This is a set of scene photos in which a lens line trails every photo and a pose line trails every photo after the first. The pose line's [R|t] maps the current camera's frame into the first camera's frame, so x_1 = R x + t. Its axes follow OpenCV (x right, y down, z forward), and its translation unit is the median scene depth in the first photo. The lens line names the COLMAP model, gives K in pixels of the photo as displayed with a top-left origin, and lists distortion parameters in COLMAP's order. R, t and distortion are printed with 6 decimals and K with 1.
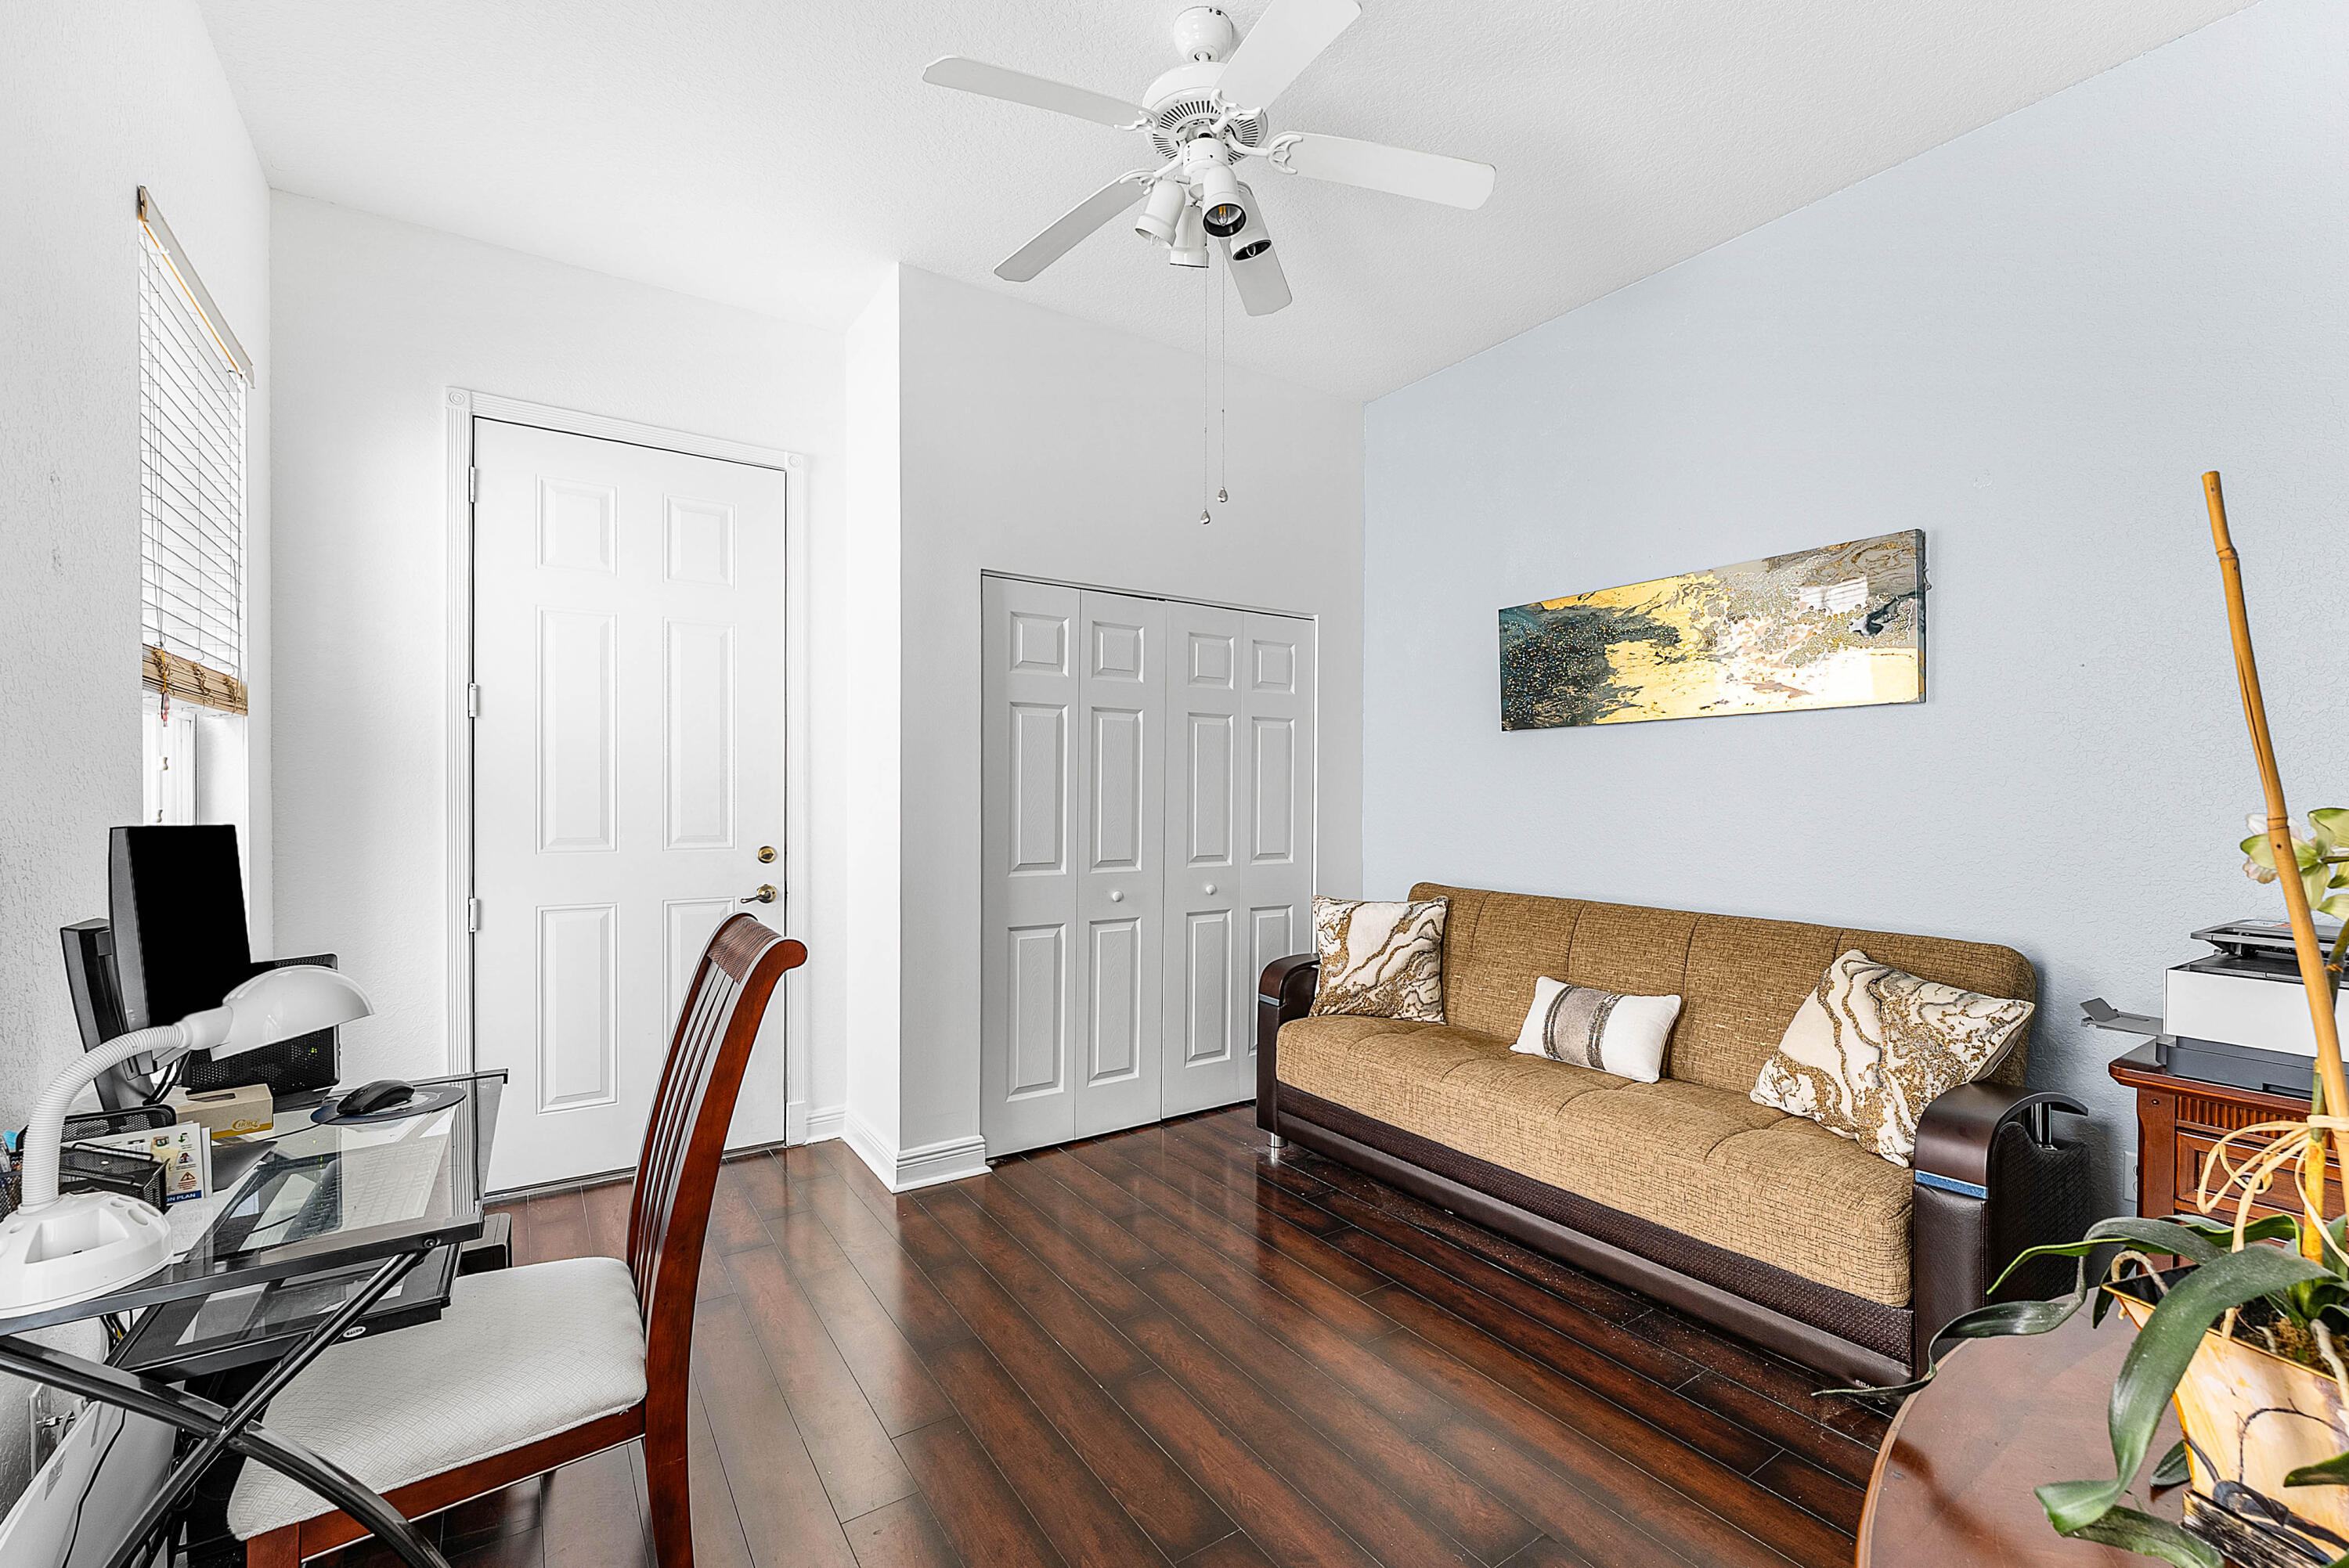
lens RADIAL K [[967.9, 0, 1173.9], [0, 967.9, 794.2], [0, 0, 1]] dist [0.000700, -0.001257]
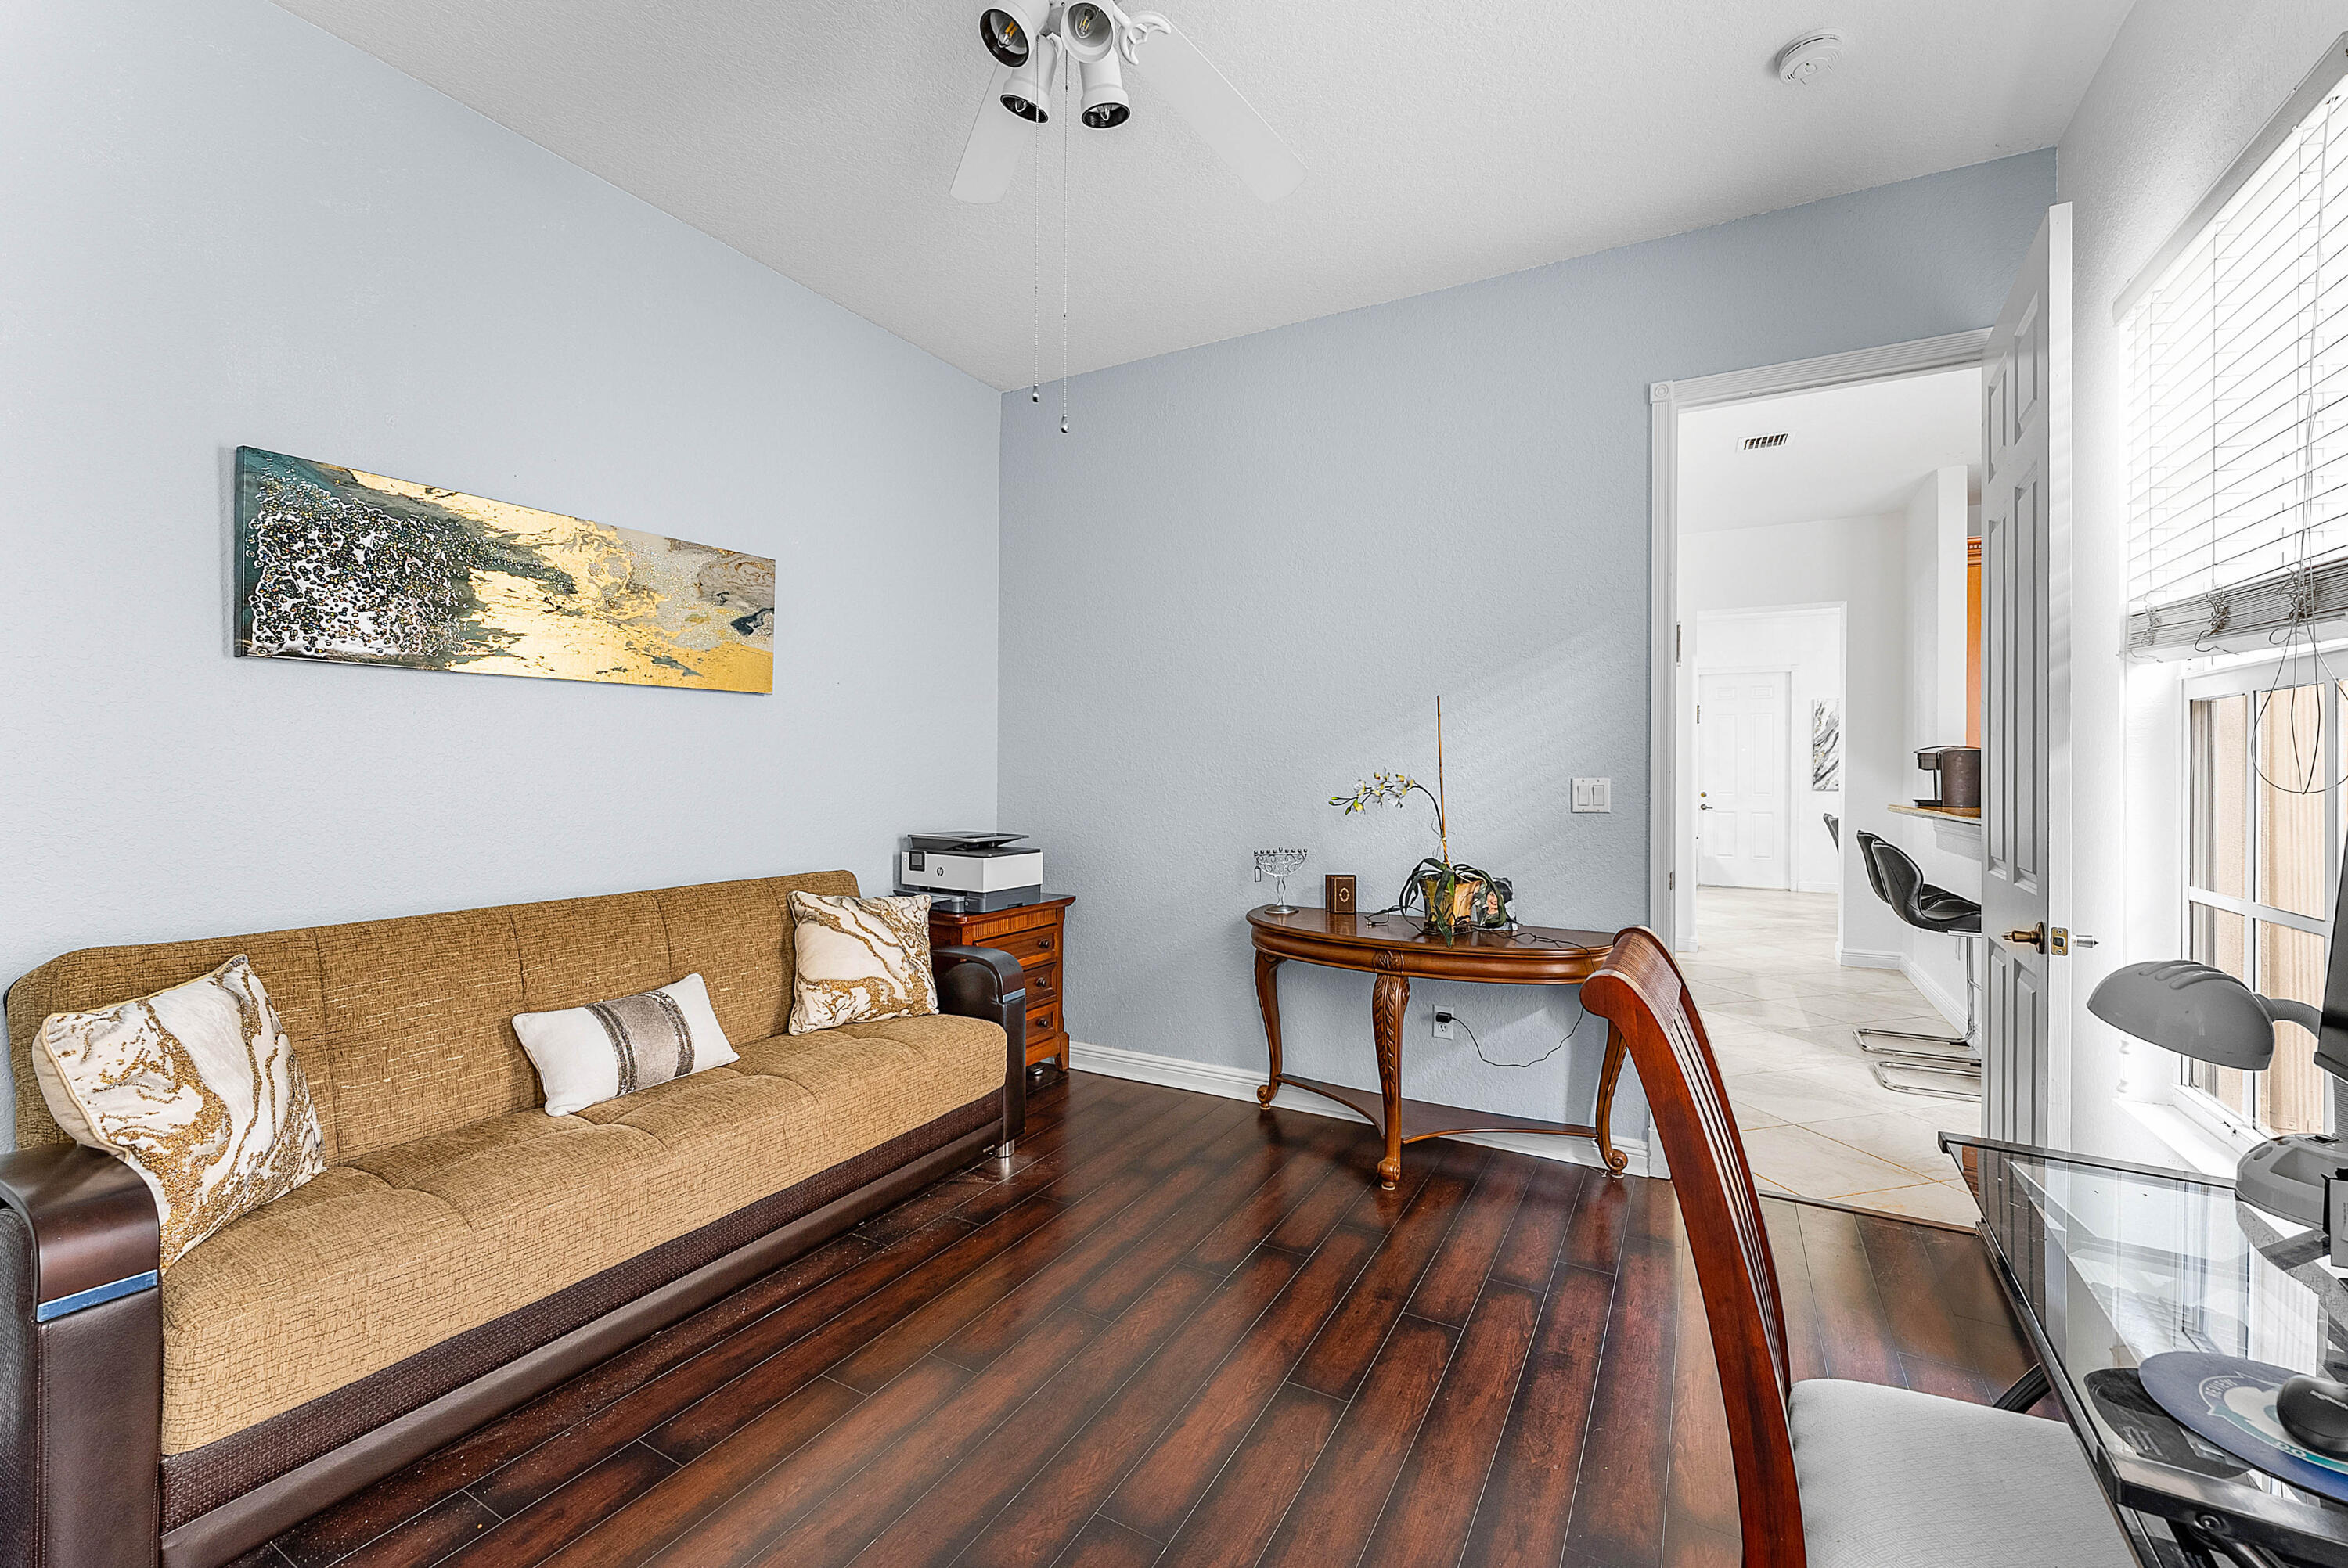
lens RADIAL K [[967.5, 0, 1188.7], [0, 967.5, 768.6], [0, 0, 1]] dist [0.000700, -0.001257]
pose [[-0.459609, -0.001139, 0.888121, -0.518553], [-0.000698, 0.999999, 0.000921, 0.000907], [-0.888121, -0.000196, -0.459609, 0.914935]]
